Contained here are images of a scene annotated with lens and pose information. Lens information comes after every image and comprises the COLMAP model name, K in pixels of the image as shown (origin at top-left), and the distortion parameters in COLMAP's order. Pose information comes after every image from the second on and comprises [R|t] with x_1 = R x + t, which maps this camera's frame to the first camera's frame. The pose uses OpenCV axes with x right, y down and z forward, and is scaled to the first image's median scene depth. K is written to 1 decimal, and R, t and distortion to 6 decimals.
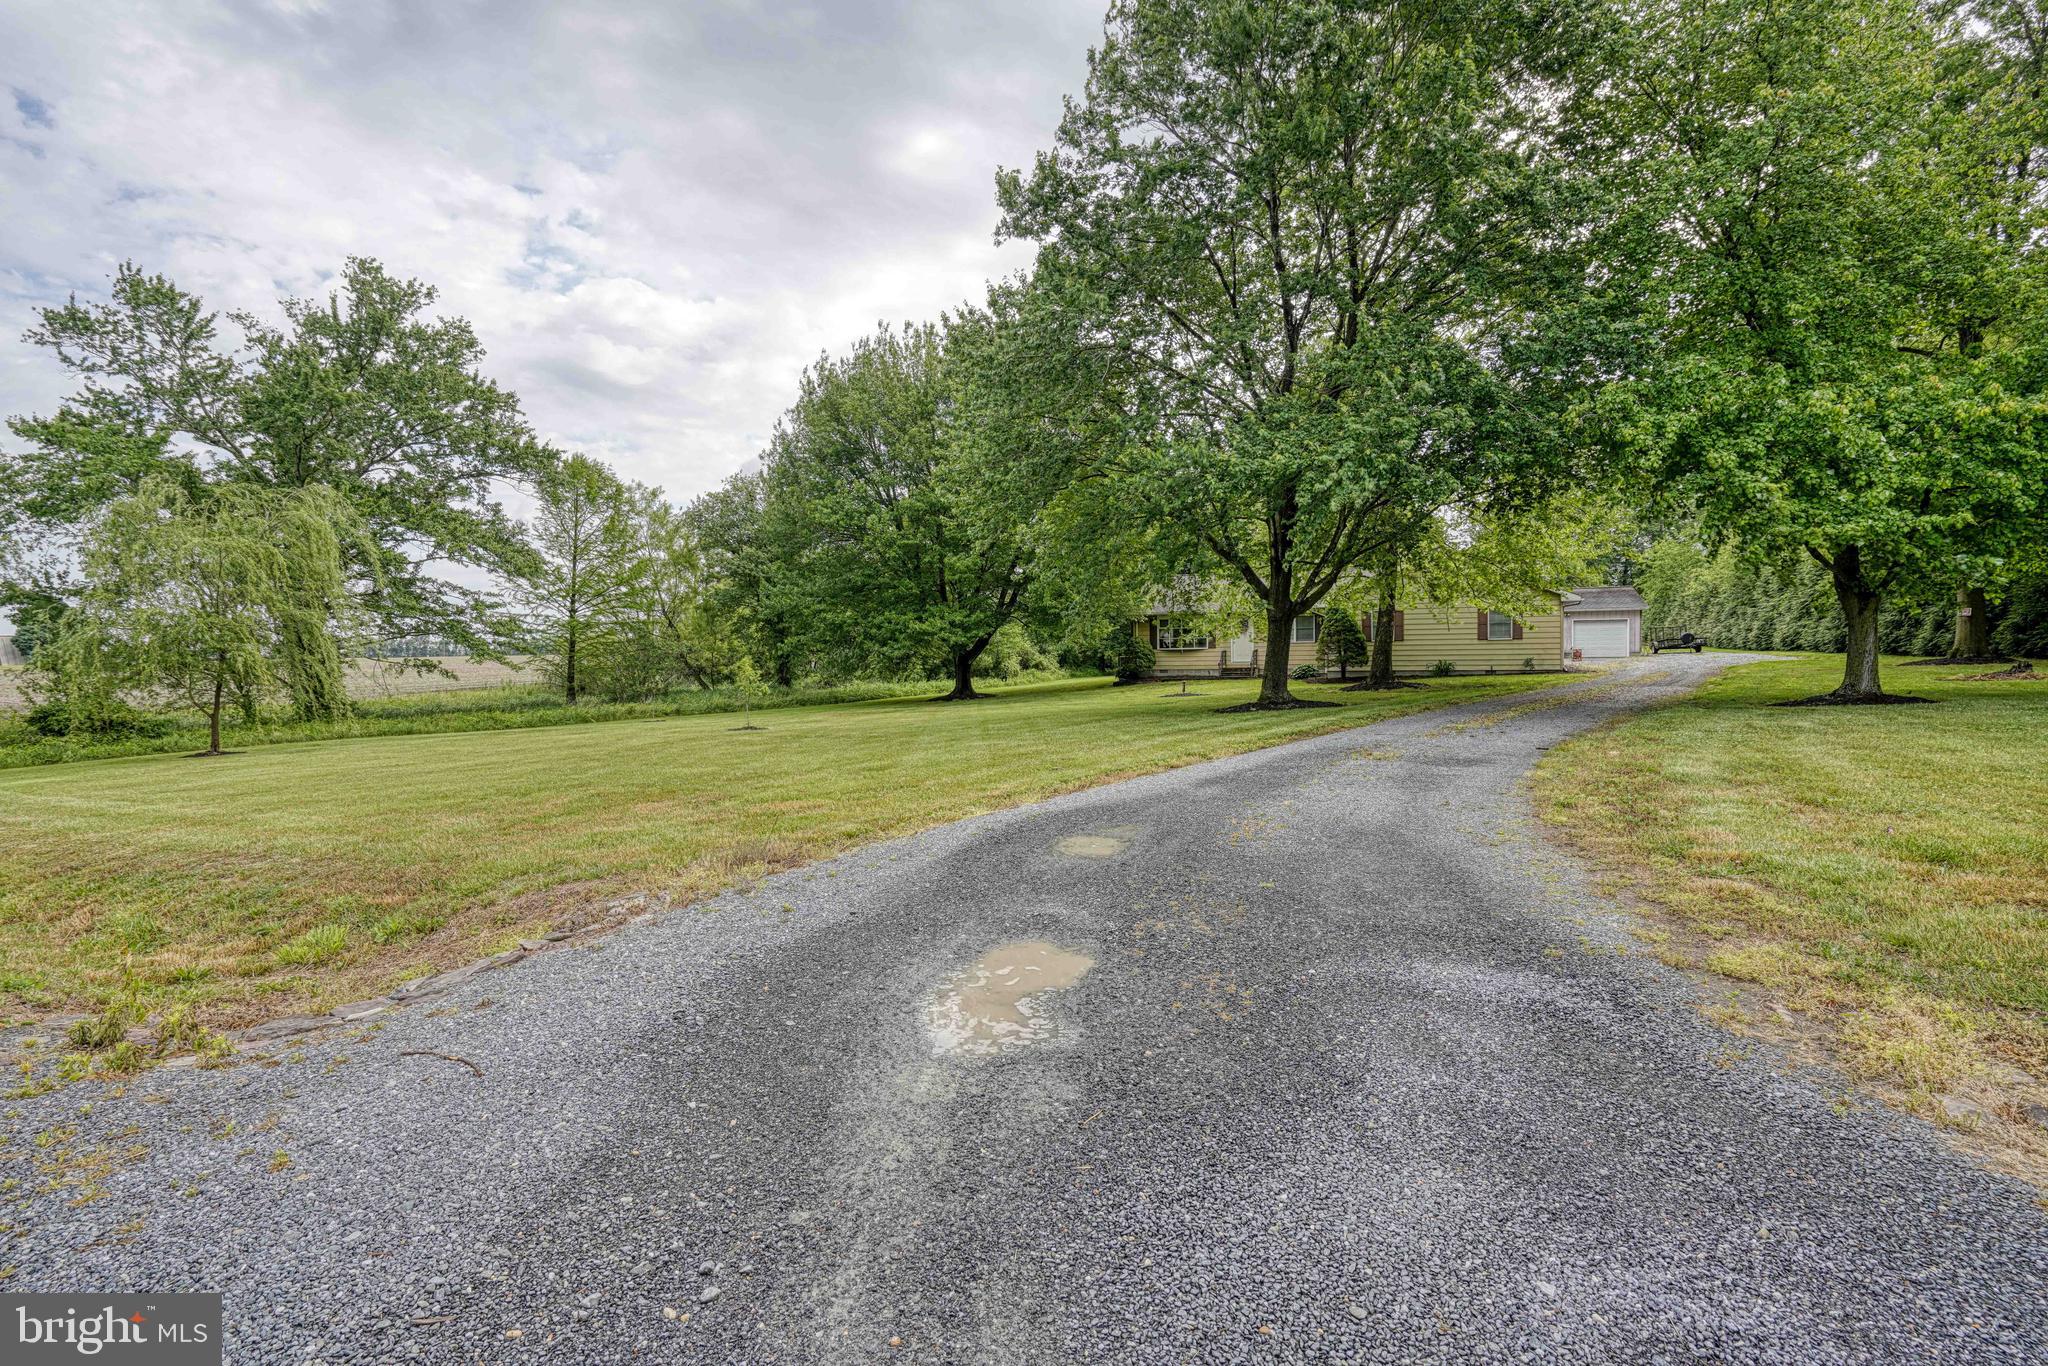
lens RADIAL K [[954.0, 0, 1029.9], [0, 954.0, 680.3], [0, 0, 1]] dist [-0.046309, 0.013626]
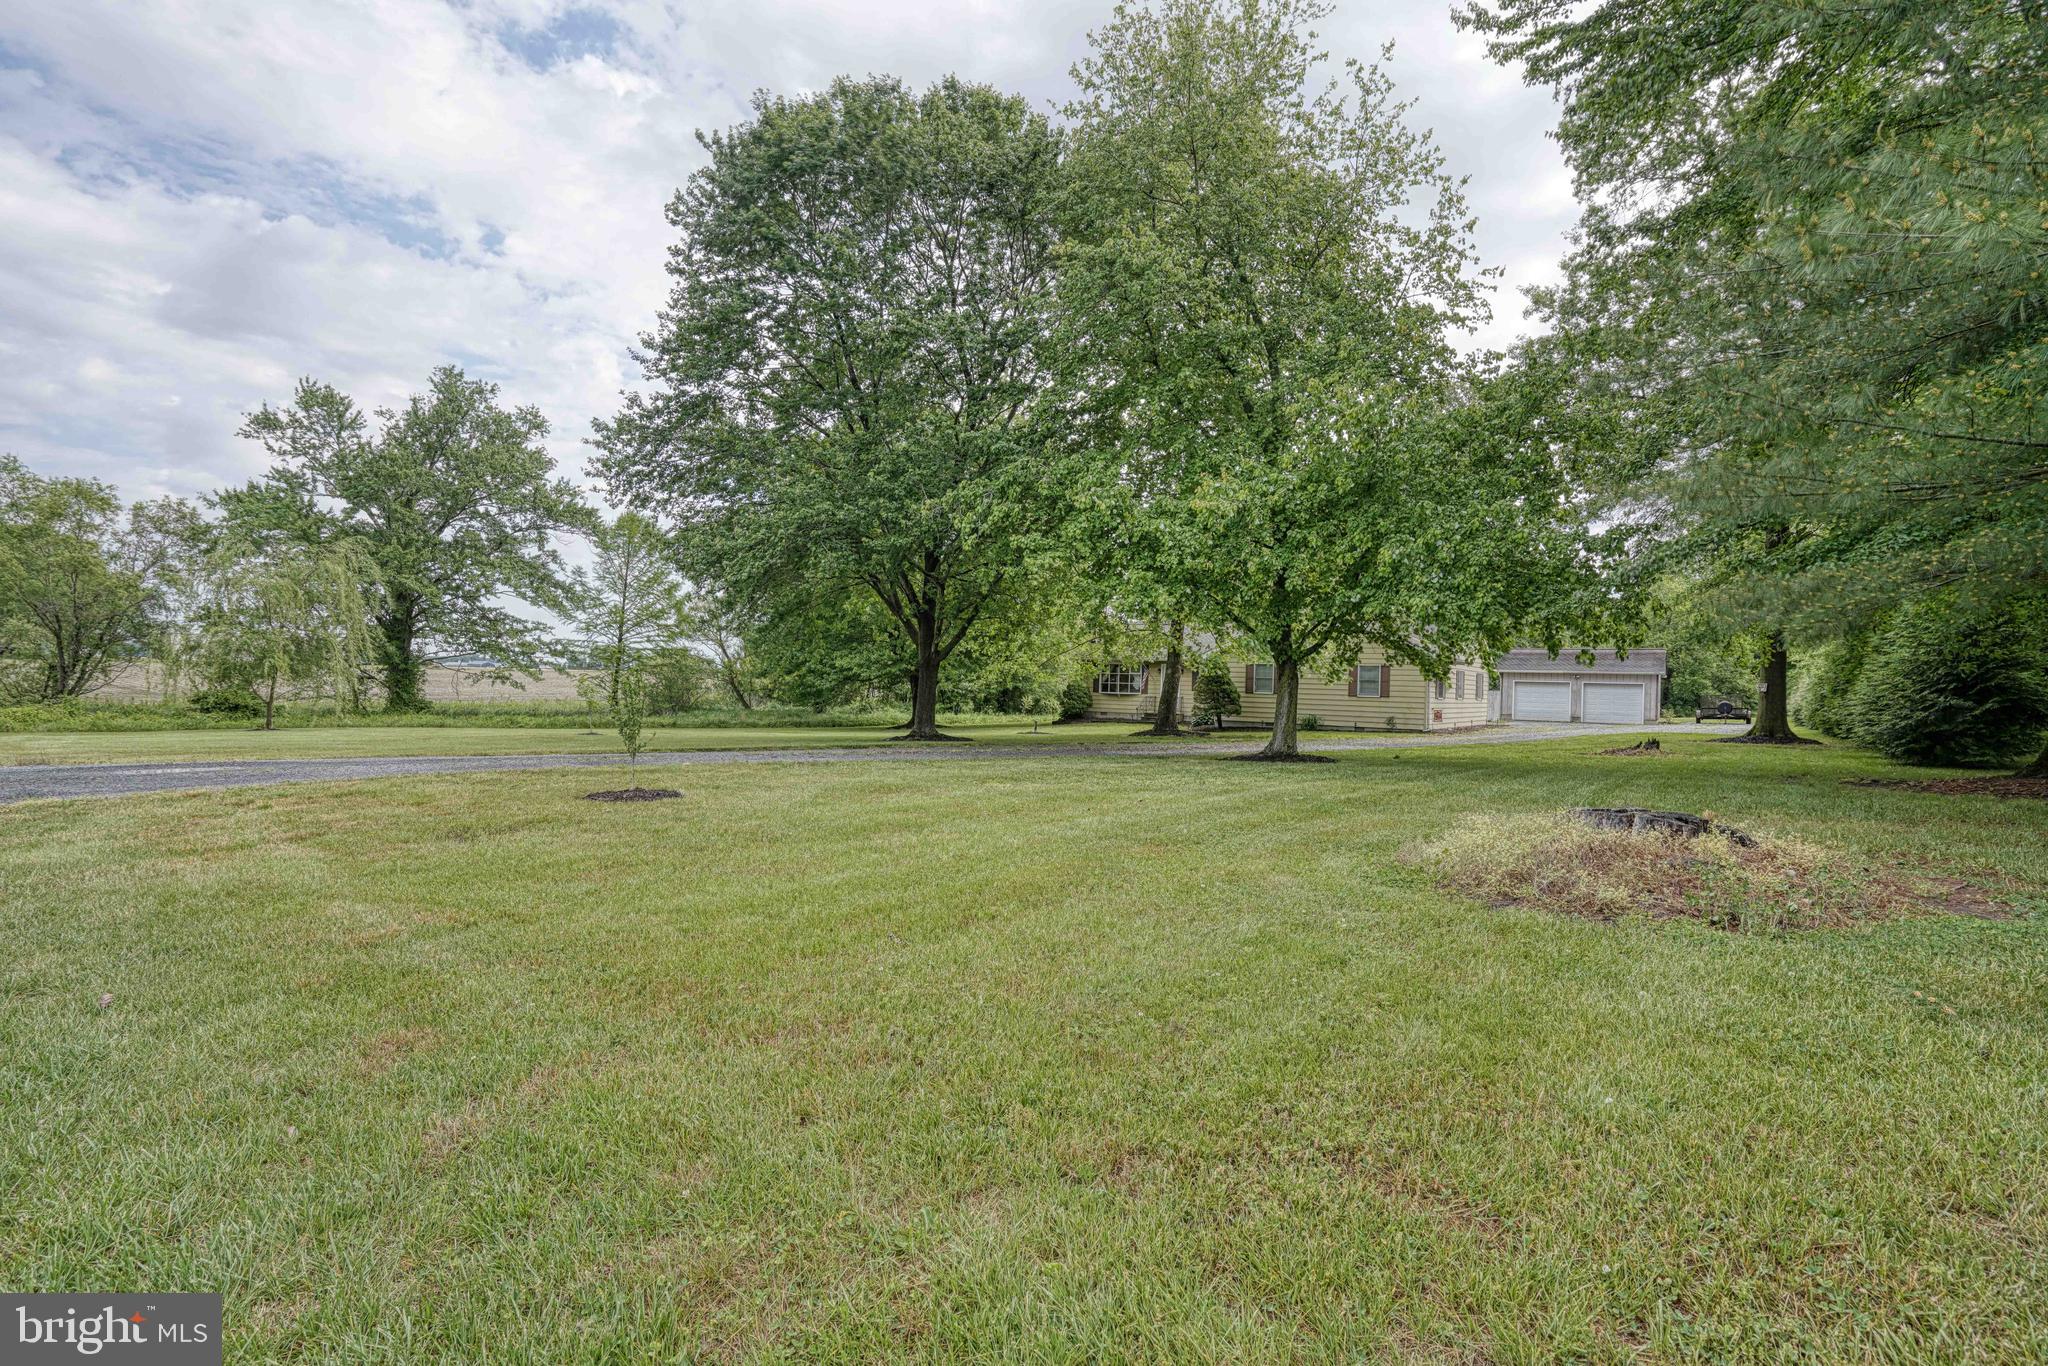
lens RADIAL K [[954.0, 0, 1022.1], [0, 954.0, 679.3], [0, 0, 1]] dist [-0.046309, 0.013626]
pose [[0.967838, 0.043123, -0.247852, 0.399266], [-0.053386, 0.997966, -0.034835, -0.006747], [0.245846, 0.046947, 0.968171, -0.065783]]
